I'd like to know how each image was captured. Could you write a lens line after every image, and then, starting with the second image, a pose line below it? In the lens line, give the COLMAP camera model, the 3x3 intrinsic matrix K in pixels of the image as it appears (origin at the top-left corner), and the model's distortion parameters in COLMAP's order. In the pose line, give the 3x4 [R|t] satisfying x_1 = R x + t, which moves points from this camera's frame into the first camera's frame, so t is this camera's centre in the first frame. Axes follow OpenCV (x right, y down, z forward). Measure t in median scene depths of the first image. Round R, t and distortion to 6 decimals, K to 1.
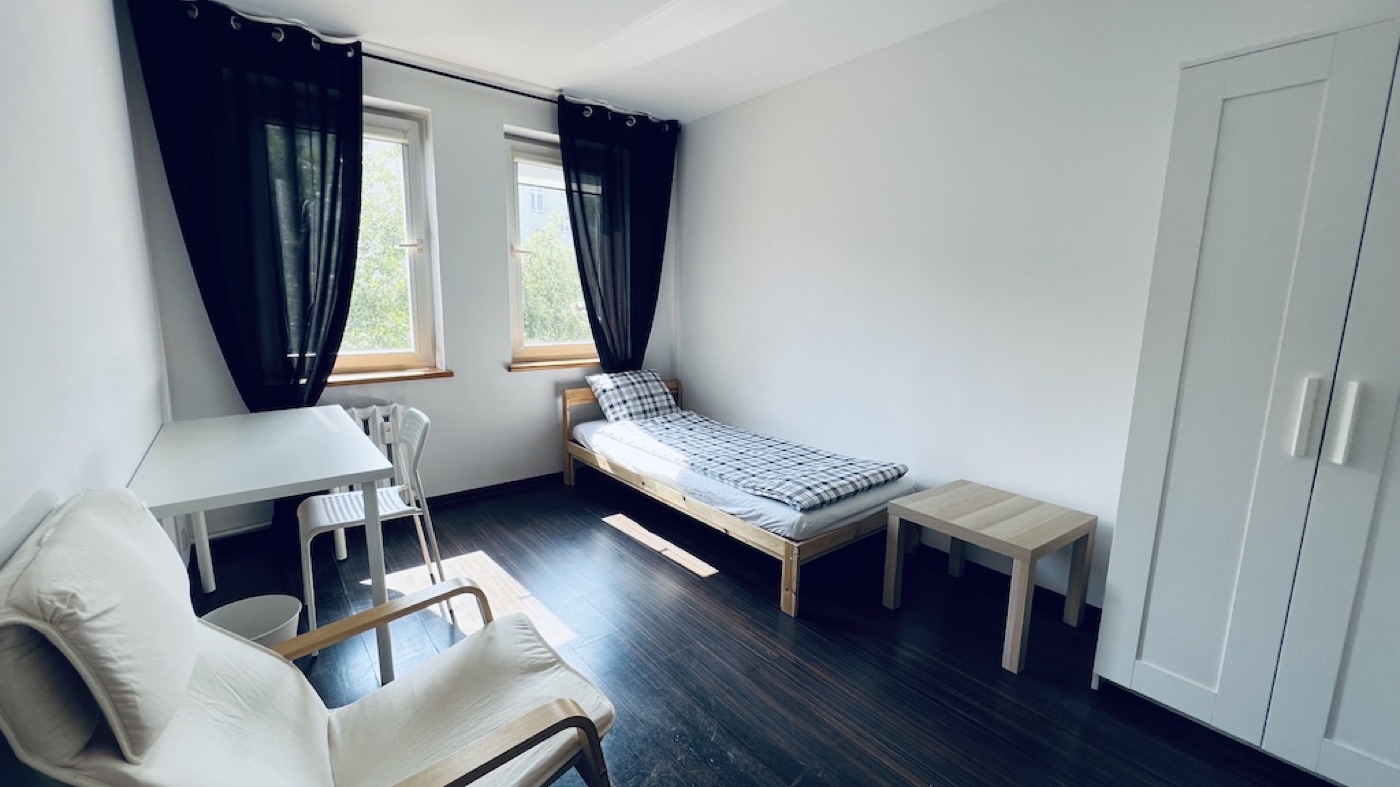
lens RADIAL K [[559.8, 0, 696.1], [0, 559.8, 390.8], [0, 0, 1]] dist [-0.002208, 0.000541]
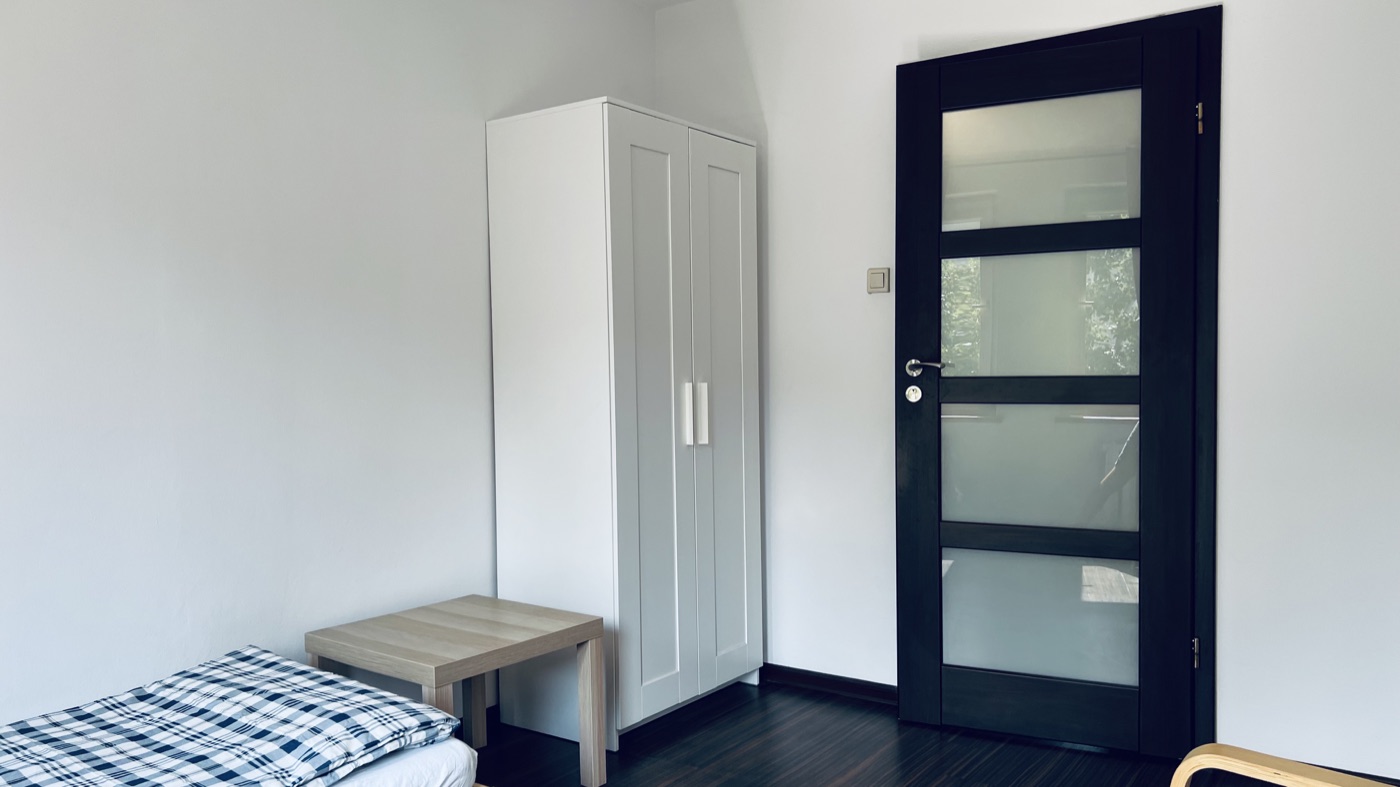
lens RADIAL K [[1037.8, 0, 700.0], [0, 1037.8, 393.5], [0, 0, 1]] dist [-0.005973, -0.001685]
pose [[-0.282353, -0.032496, 0.958760, -0.545028], [0.163061, 0.983257, 0.081348, -0.087288], [-0.945351, 0.179305, -0.272327, 0.730145]]
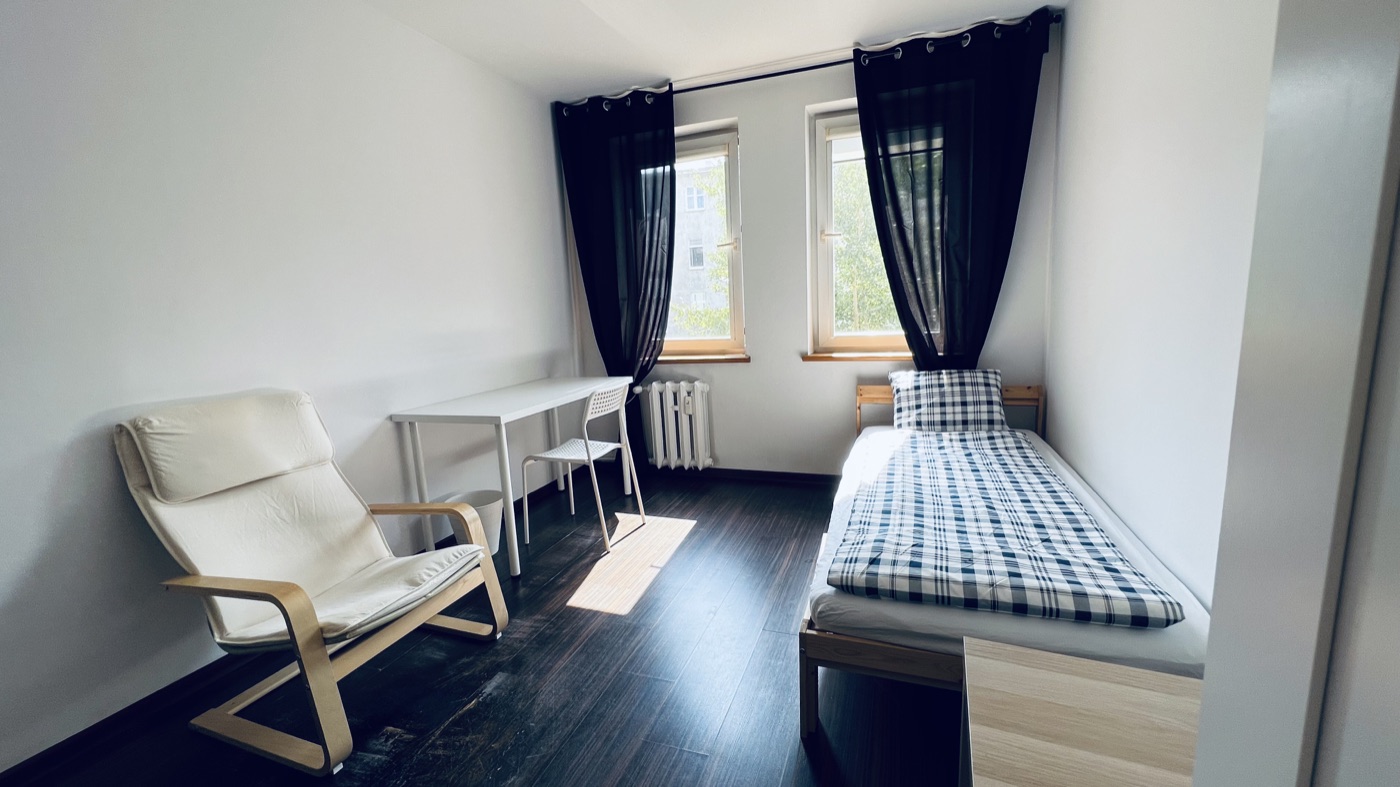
lens RADIAL K [[559.8, 0, 696.1], [0, 559.8, 390.8], [0, 0, 1]] dist [-0.002208, 0.000541]
pose [[0.514762, 0.091961, -0.852387, 0.470561], [-0.087117, 0.994695, 0.054704, -0.022691], [0.852895, 0.046098, 0.520043, 0.386759]]
